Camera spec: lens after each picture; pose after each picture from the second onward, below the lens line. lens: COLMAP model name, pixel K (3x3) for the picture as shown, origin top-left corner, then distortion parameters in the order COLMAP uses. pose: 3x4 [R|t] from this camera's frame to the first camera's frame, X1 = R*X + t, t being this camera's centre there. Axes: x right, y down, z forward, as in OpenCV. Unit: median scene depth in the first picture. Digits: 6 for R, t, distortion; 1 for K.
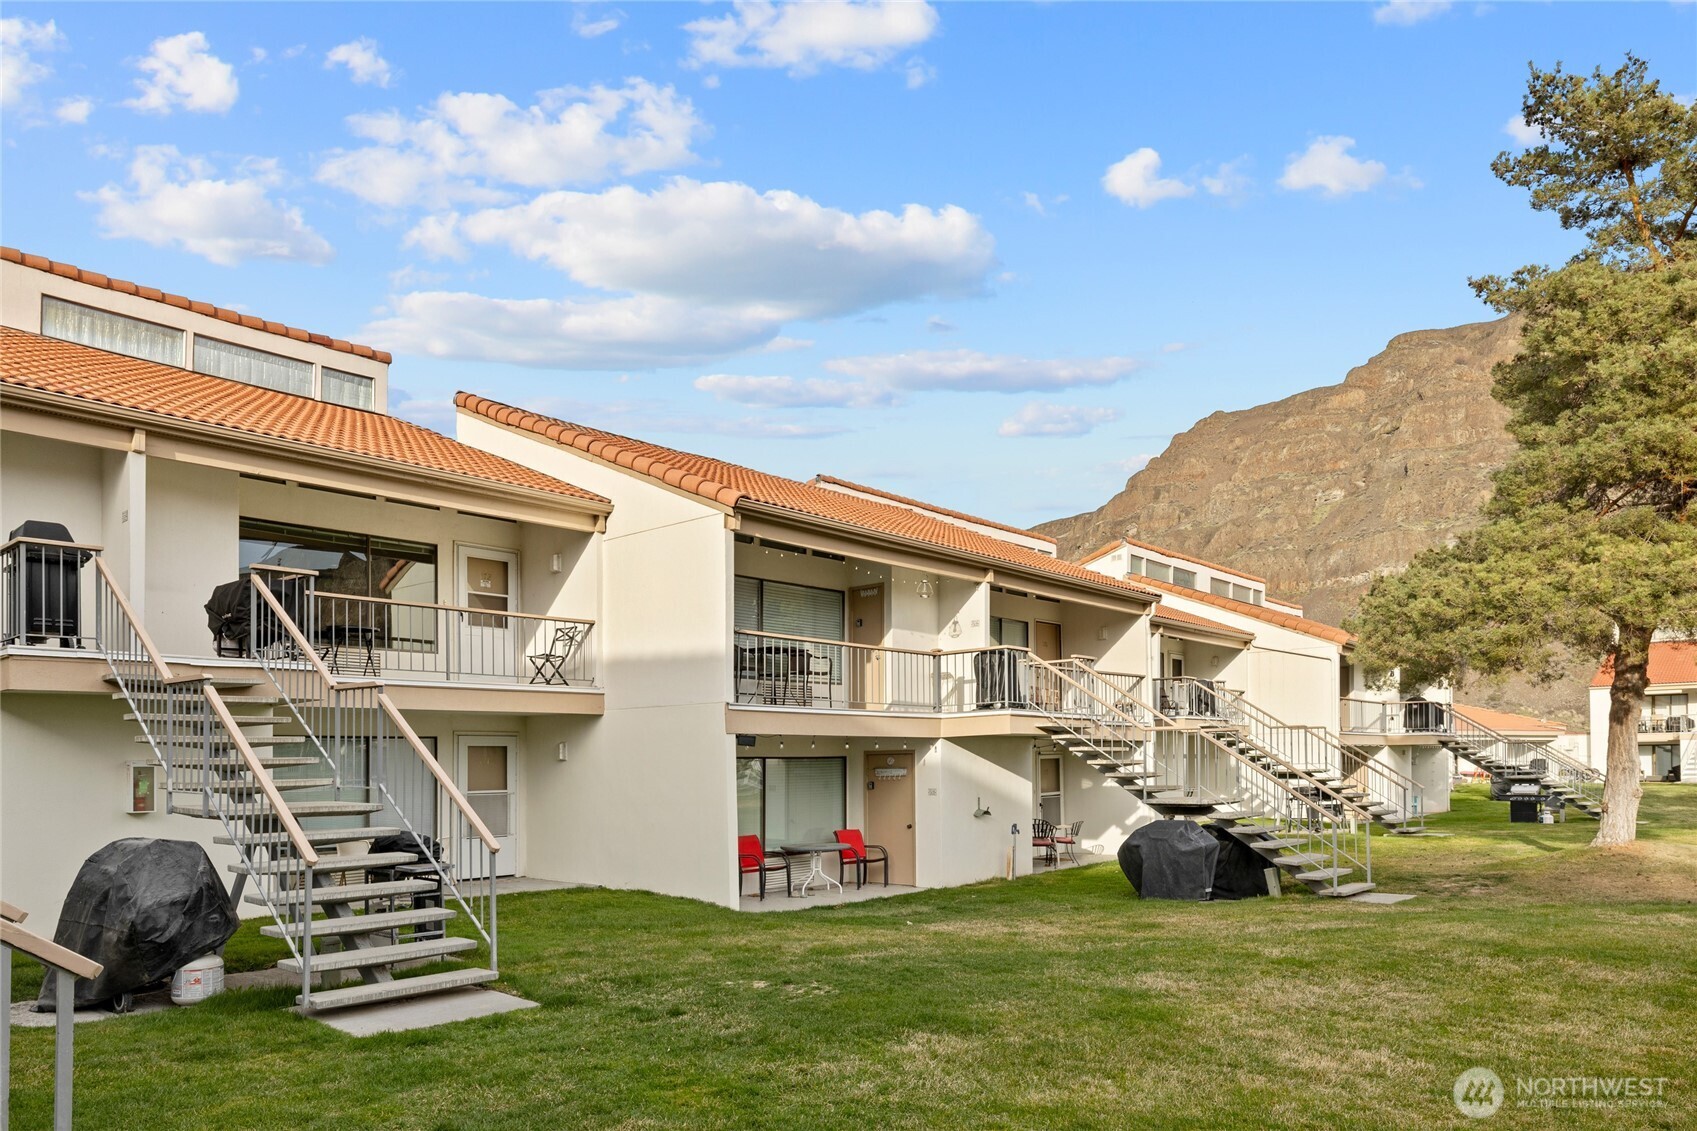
lens RADIAL K [[1003.8, 0, 846.5], [0, 1003.8, 553.7], [0, 0, 1]] dist [0.005080, 0.003238]
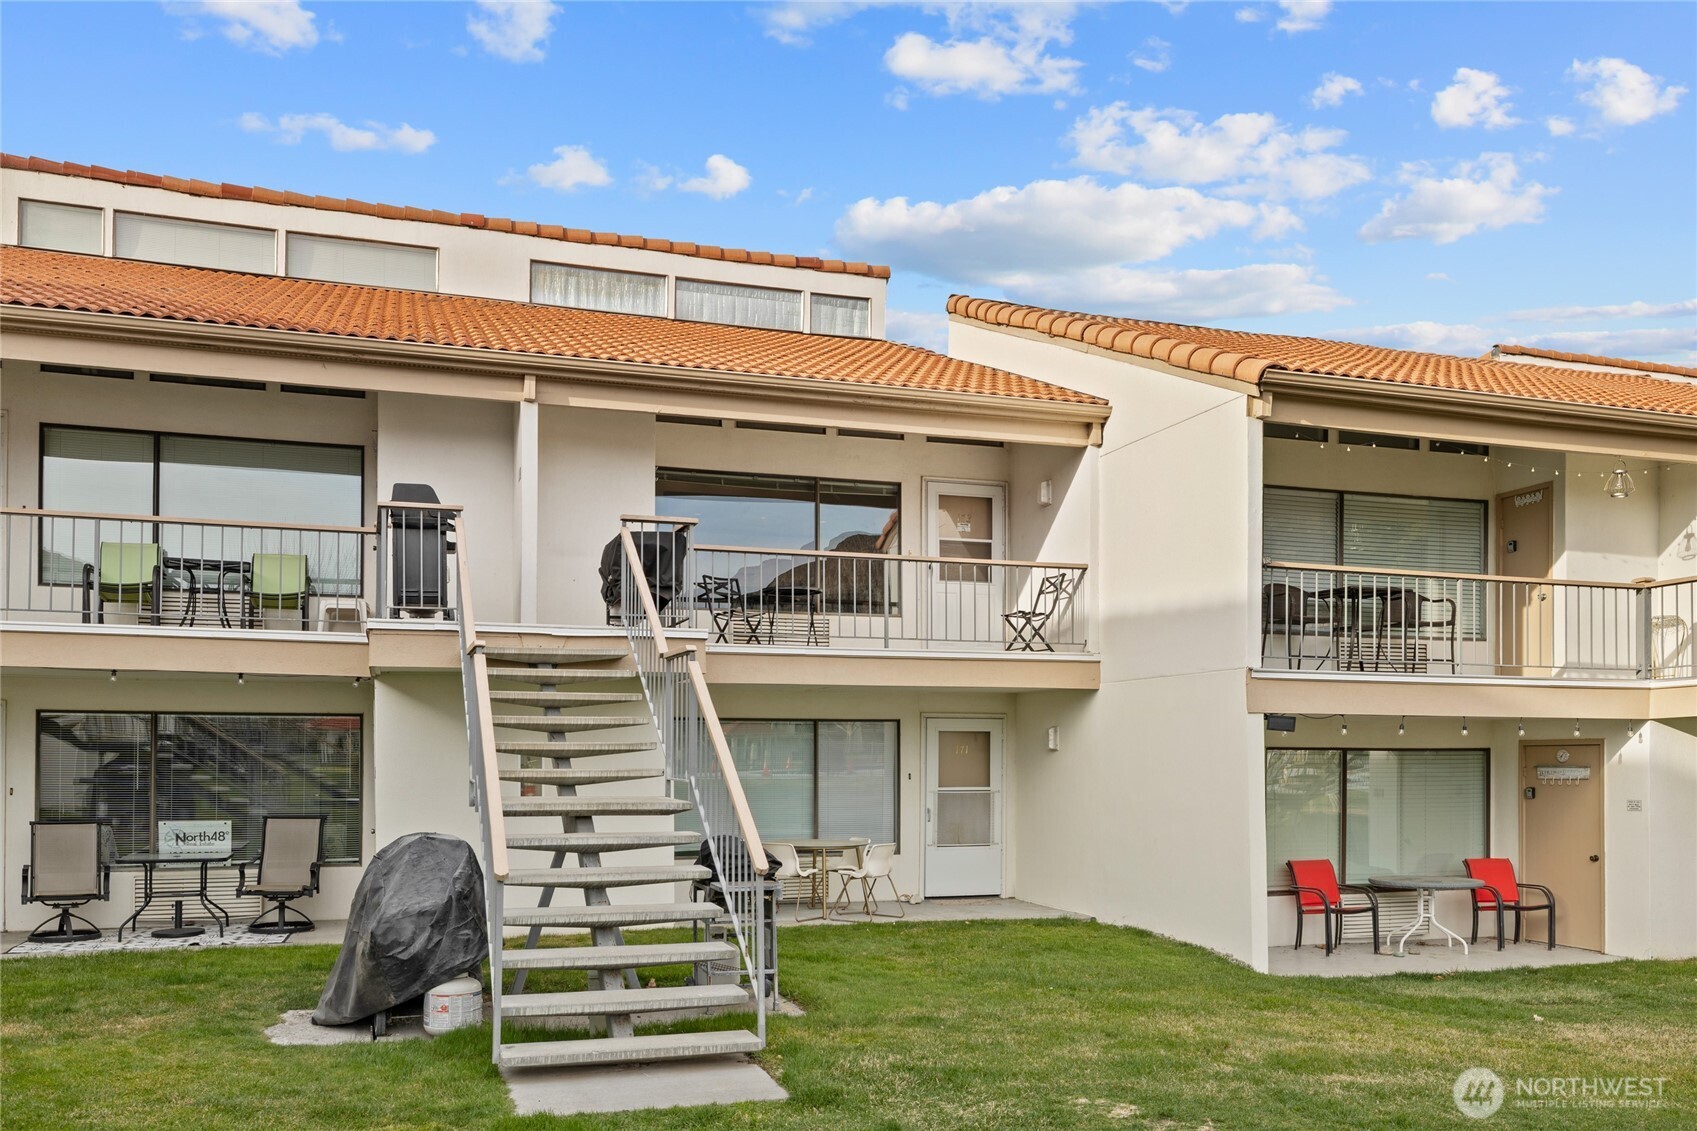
lens RADIAL K [[1287.6, 0, 848.9], [0, 1287.6, 581.5], [0, 0, 1]] dist [0.001466, 0.001041]
pose [[0.874713, -0.054543, -0.481563, 0.056287], [0.088967, 0.994832, 0.048923, 0.018769], [0.476406, -0.085637, 0.875045, 0.090325]]
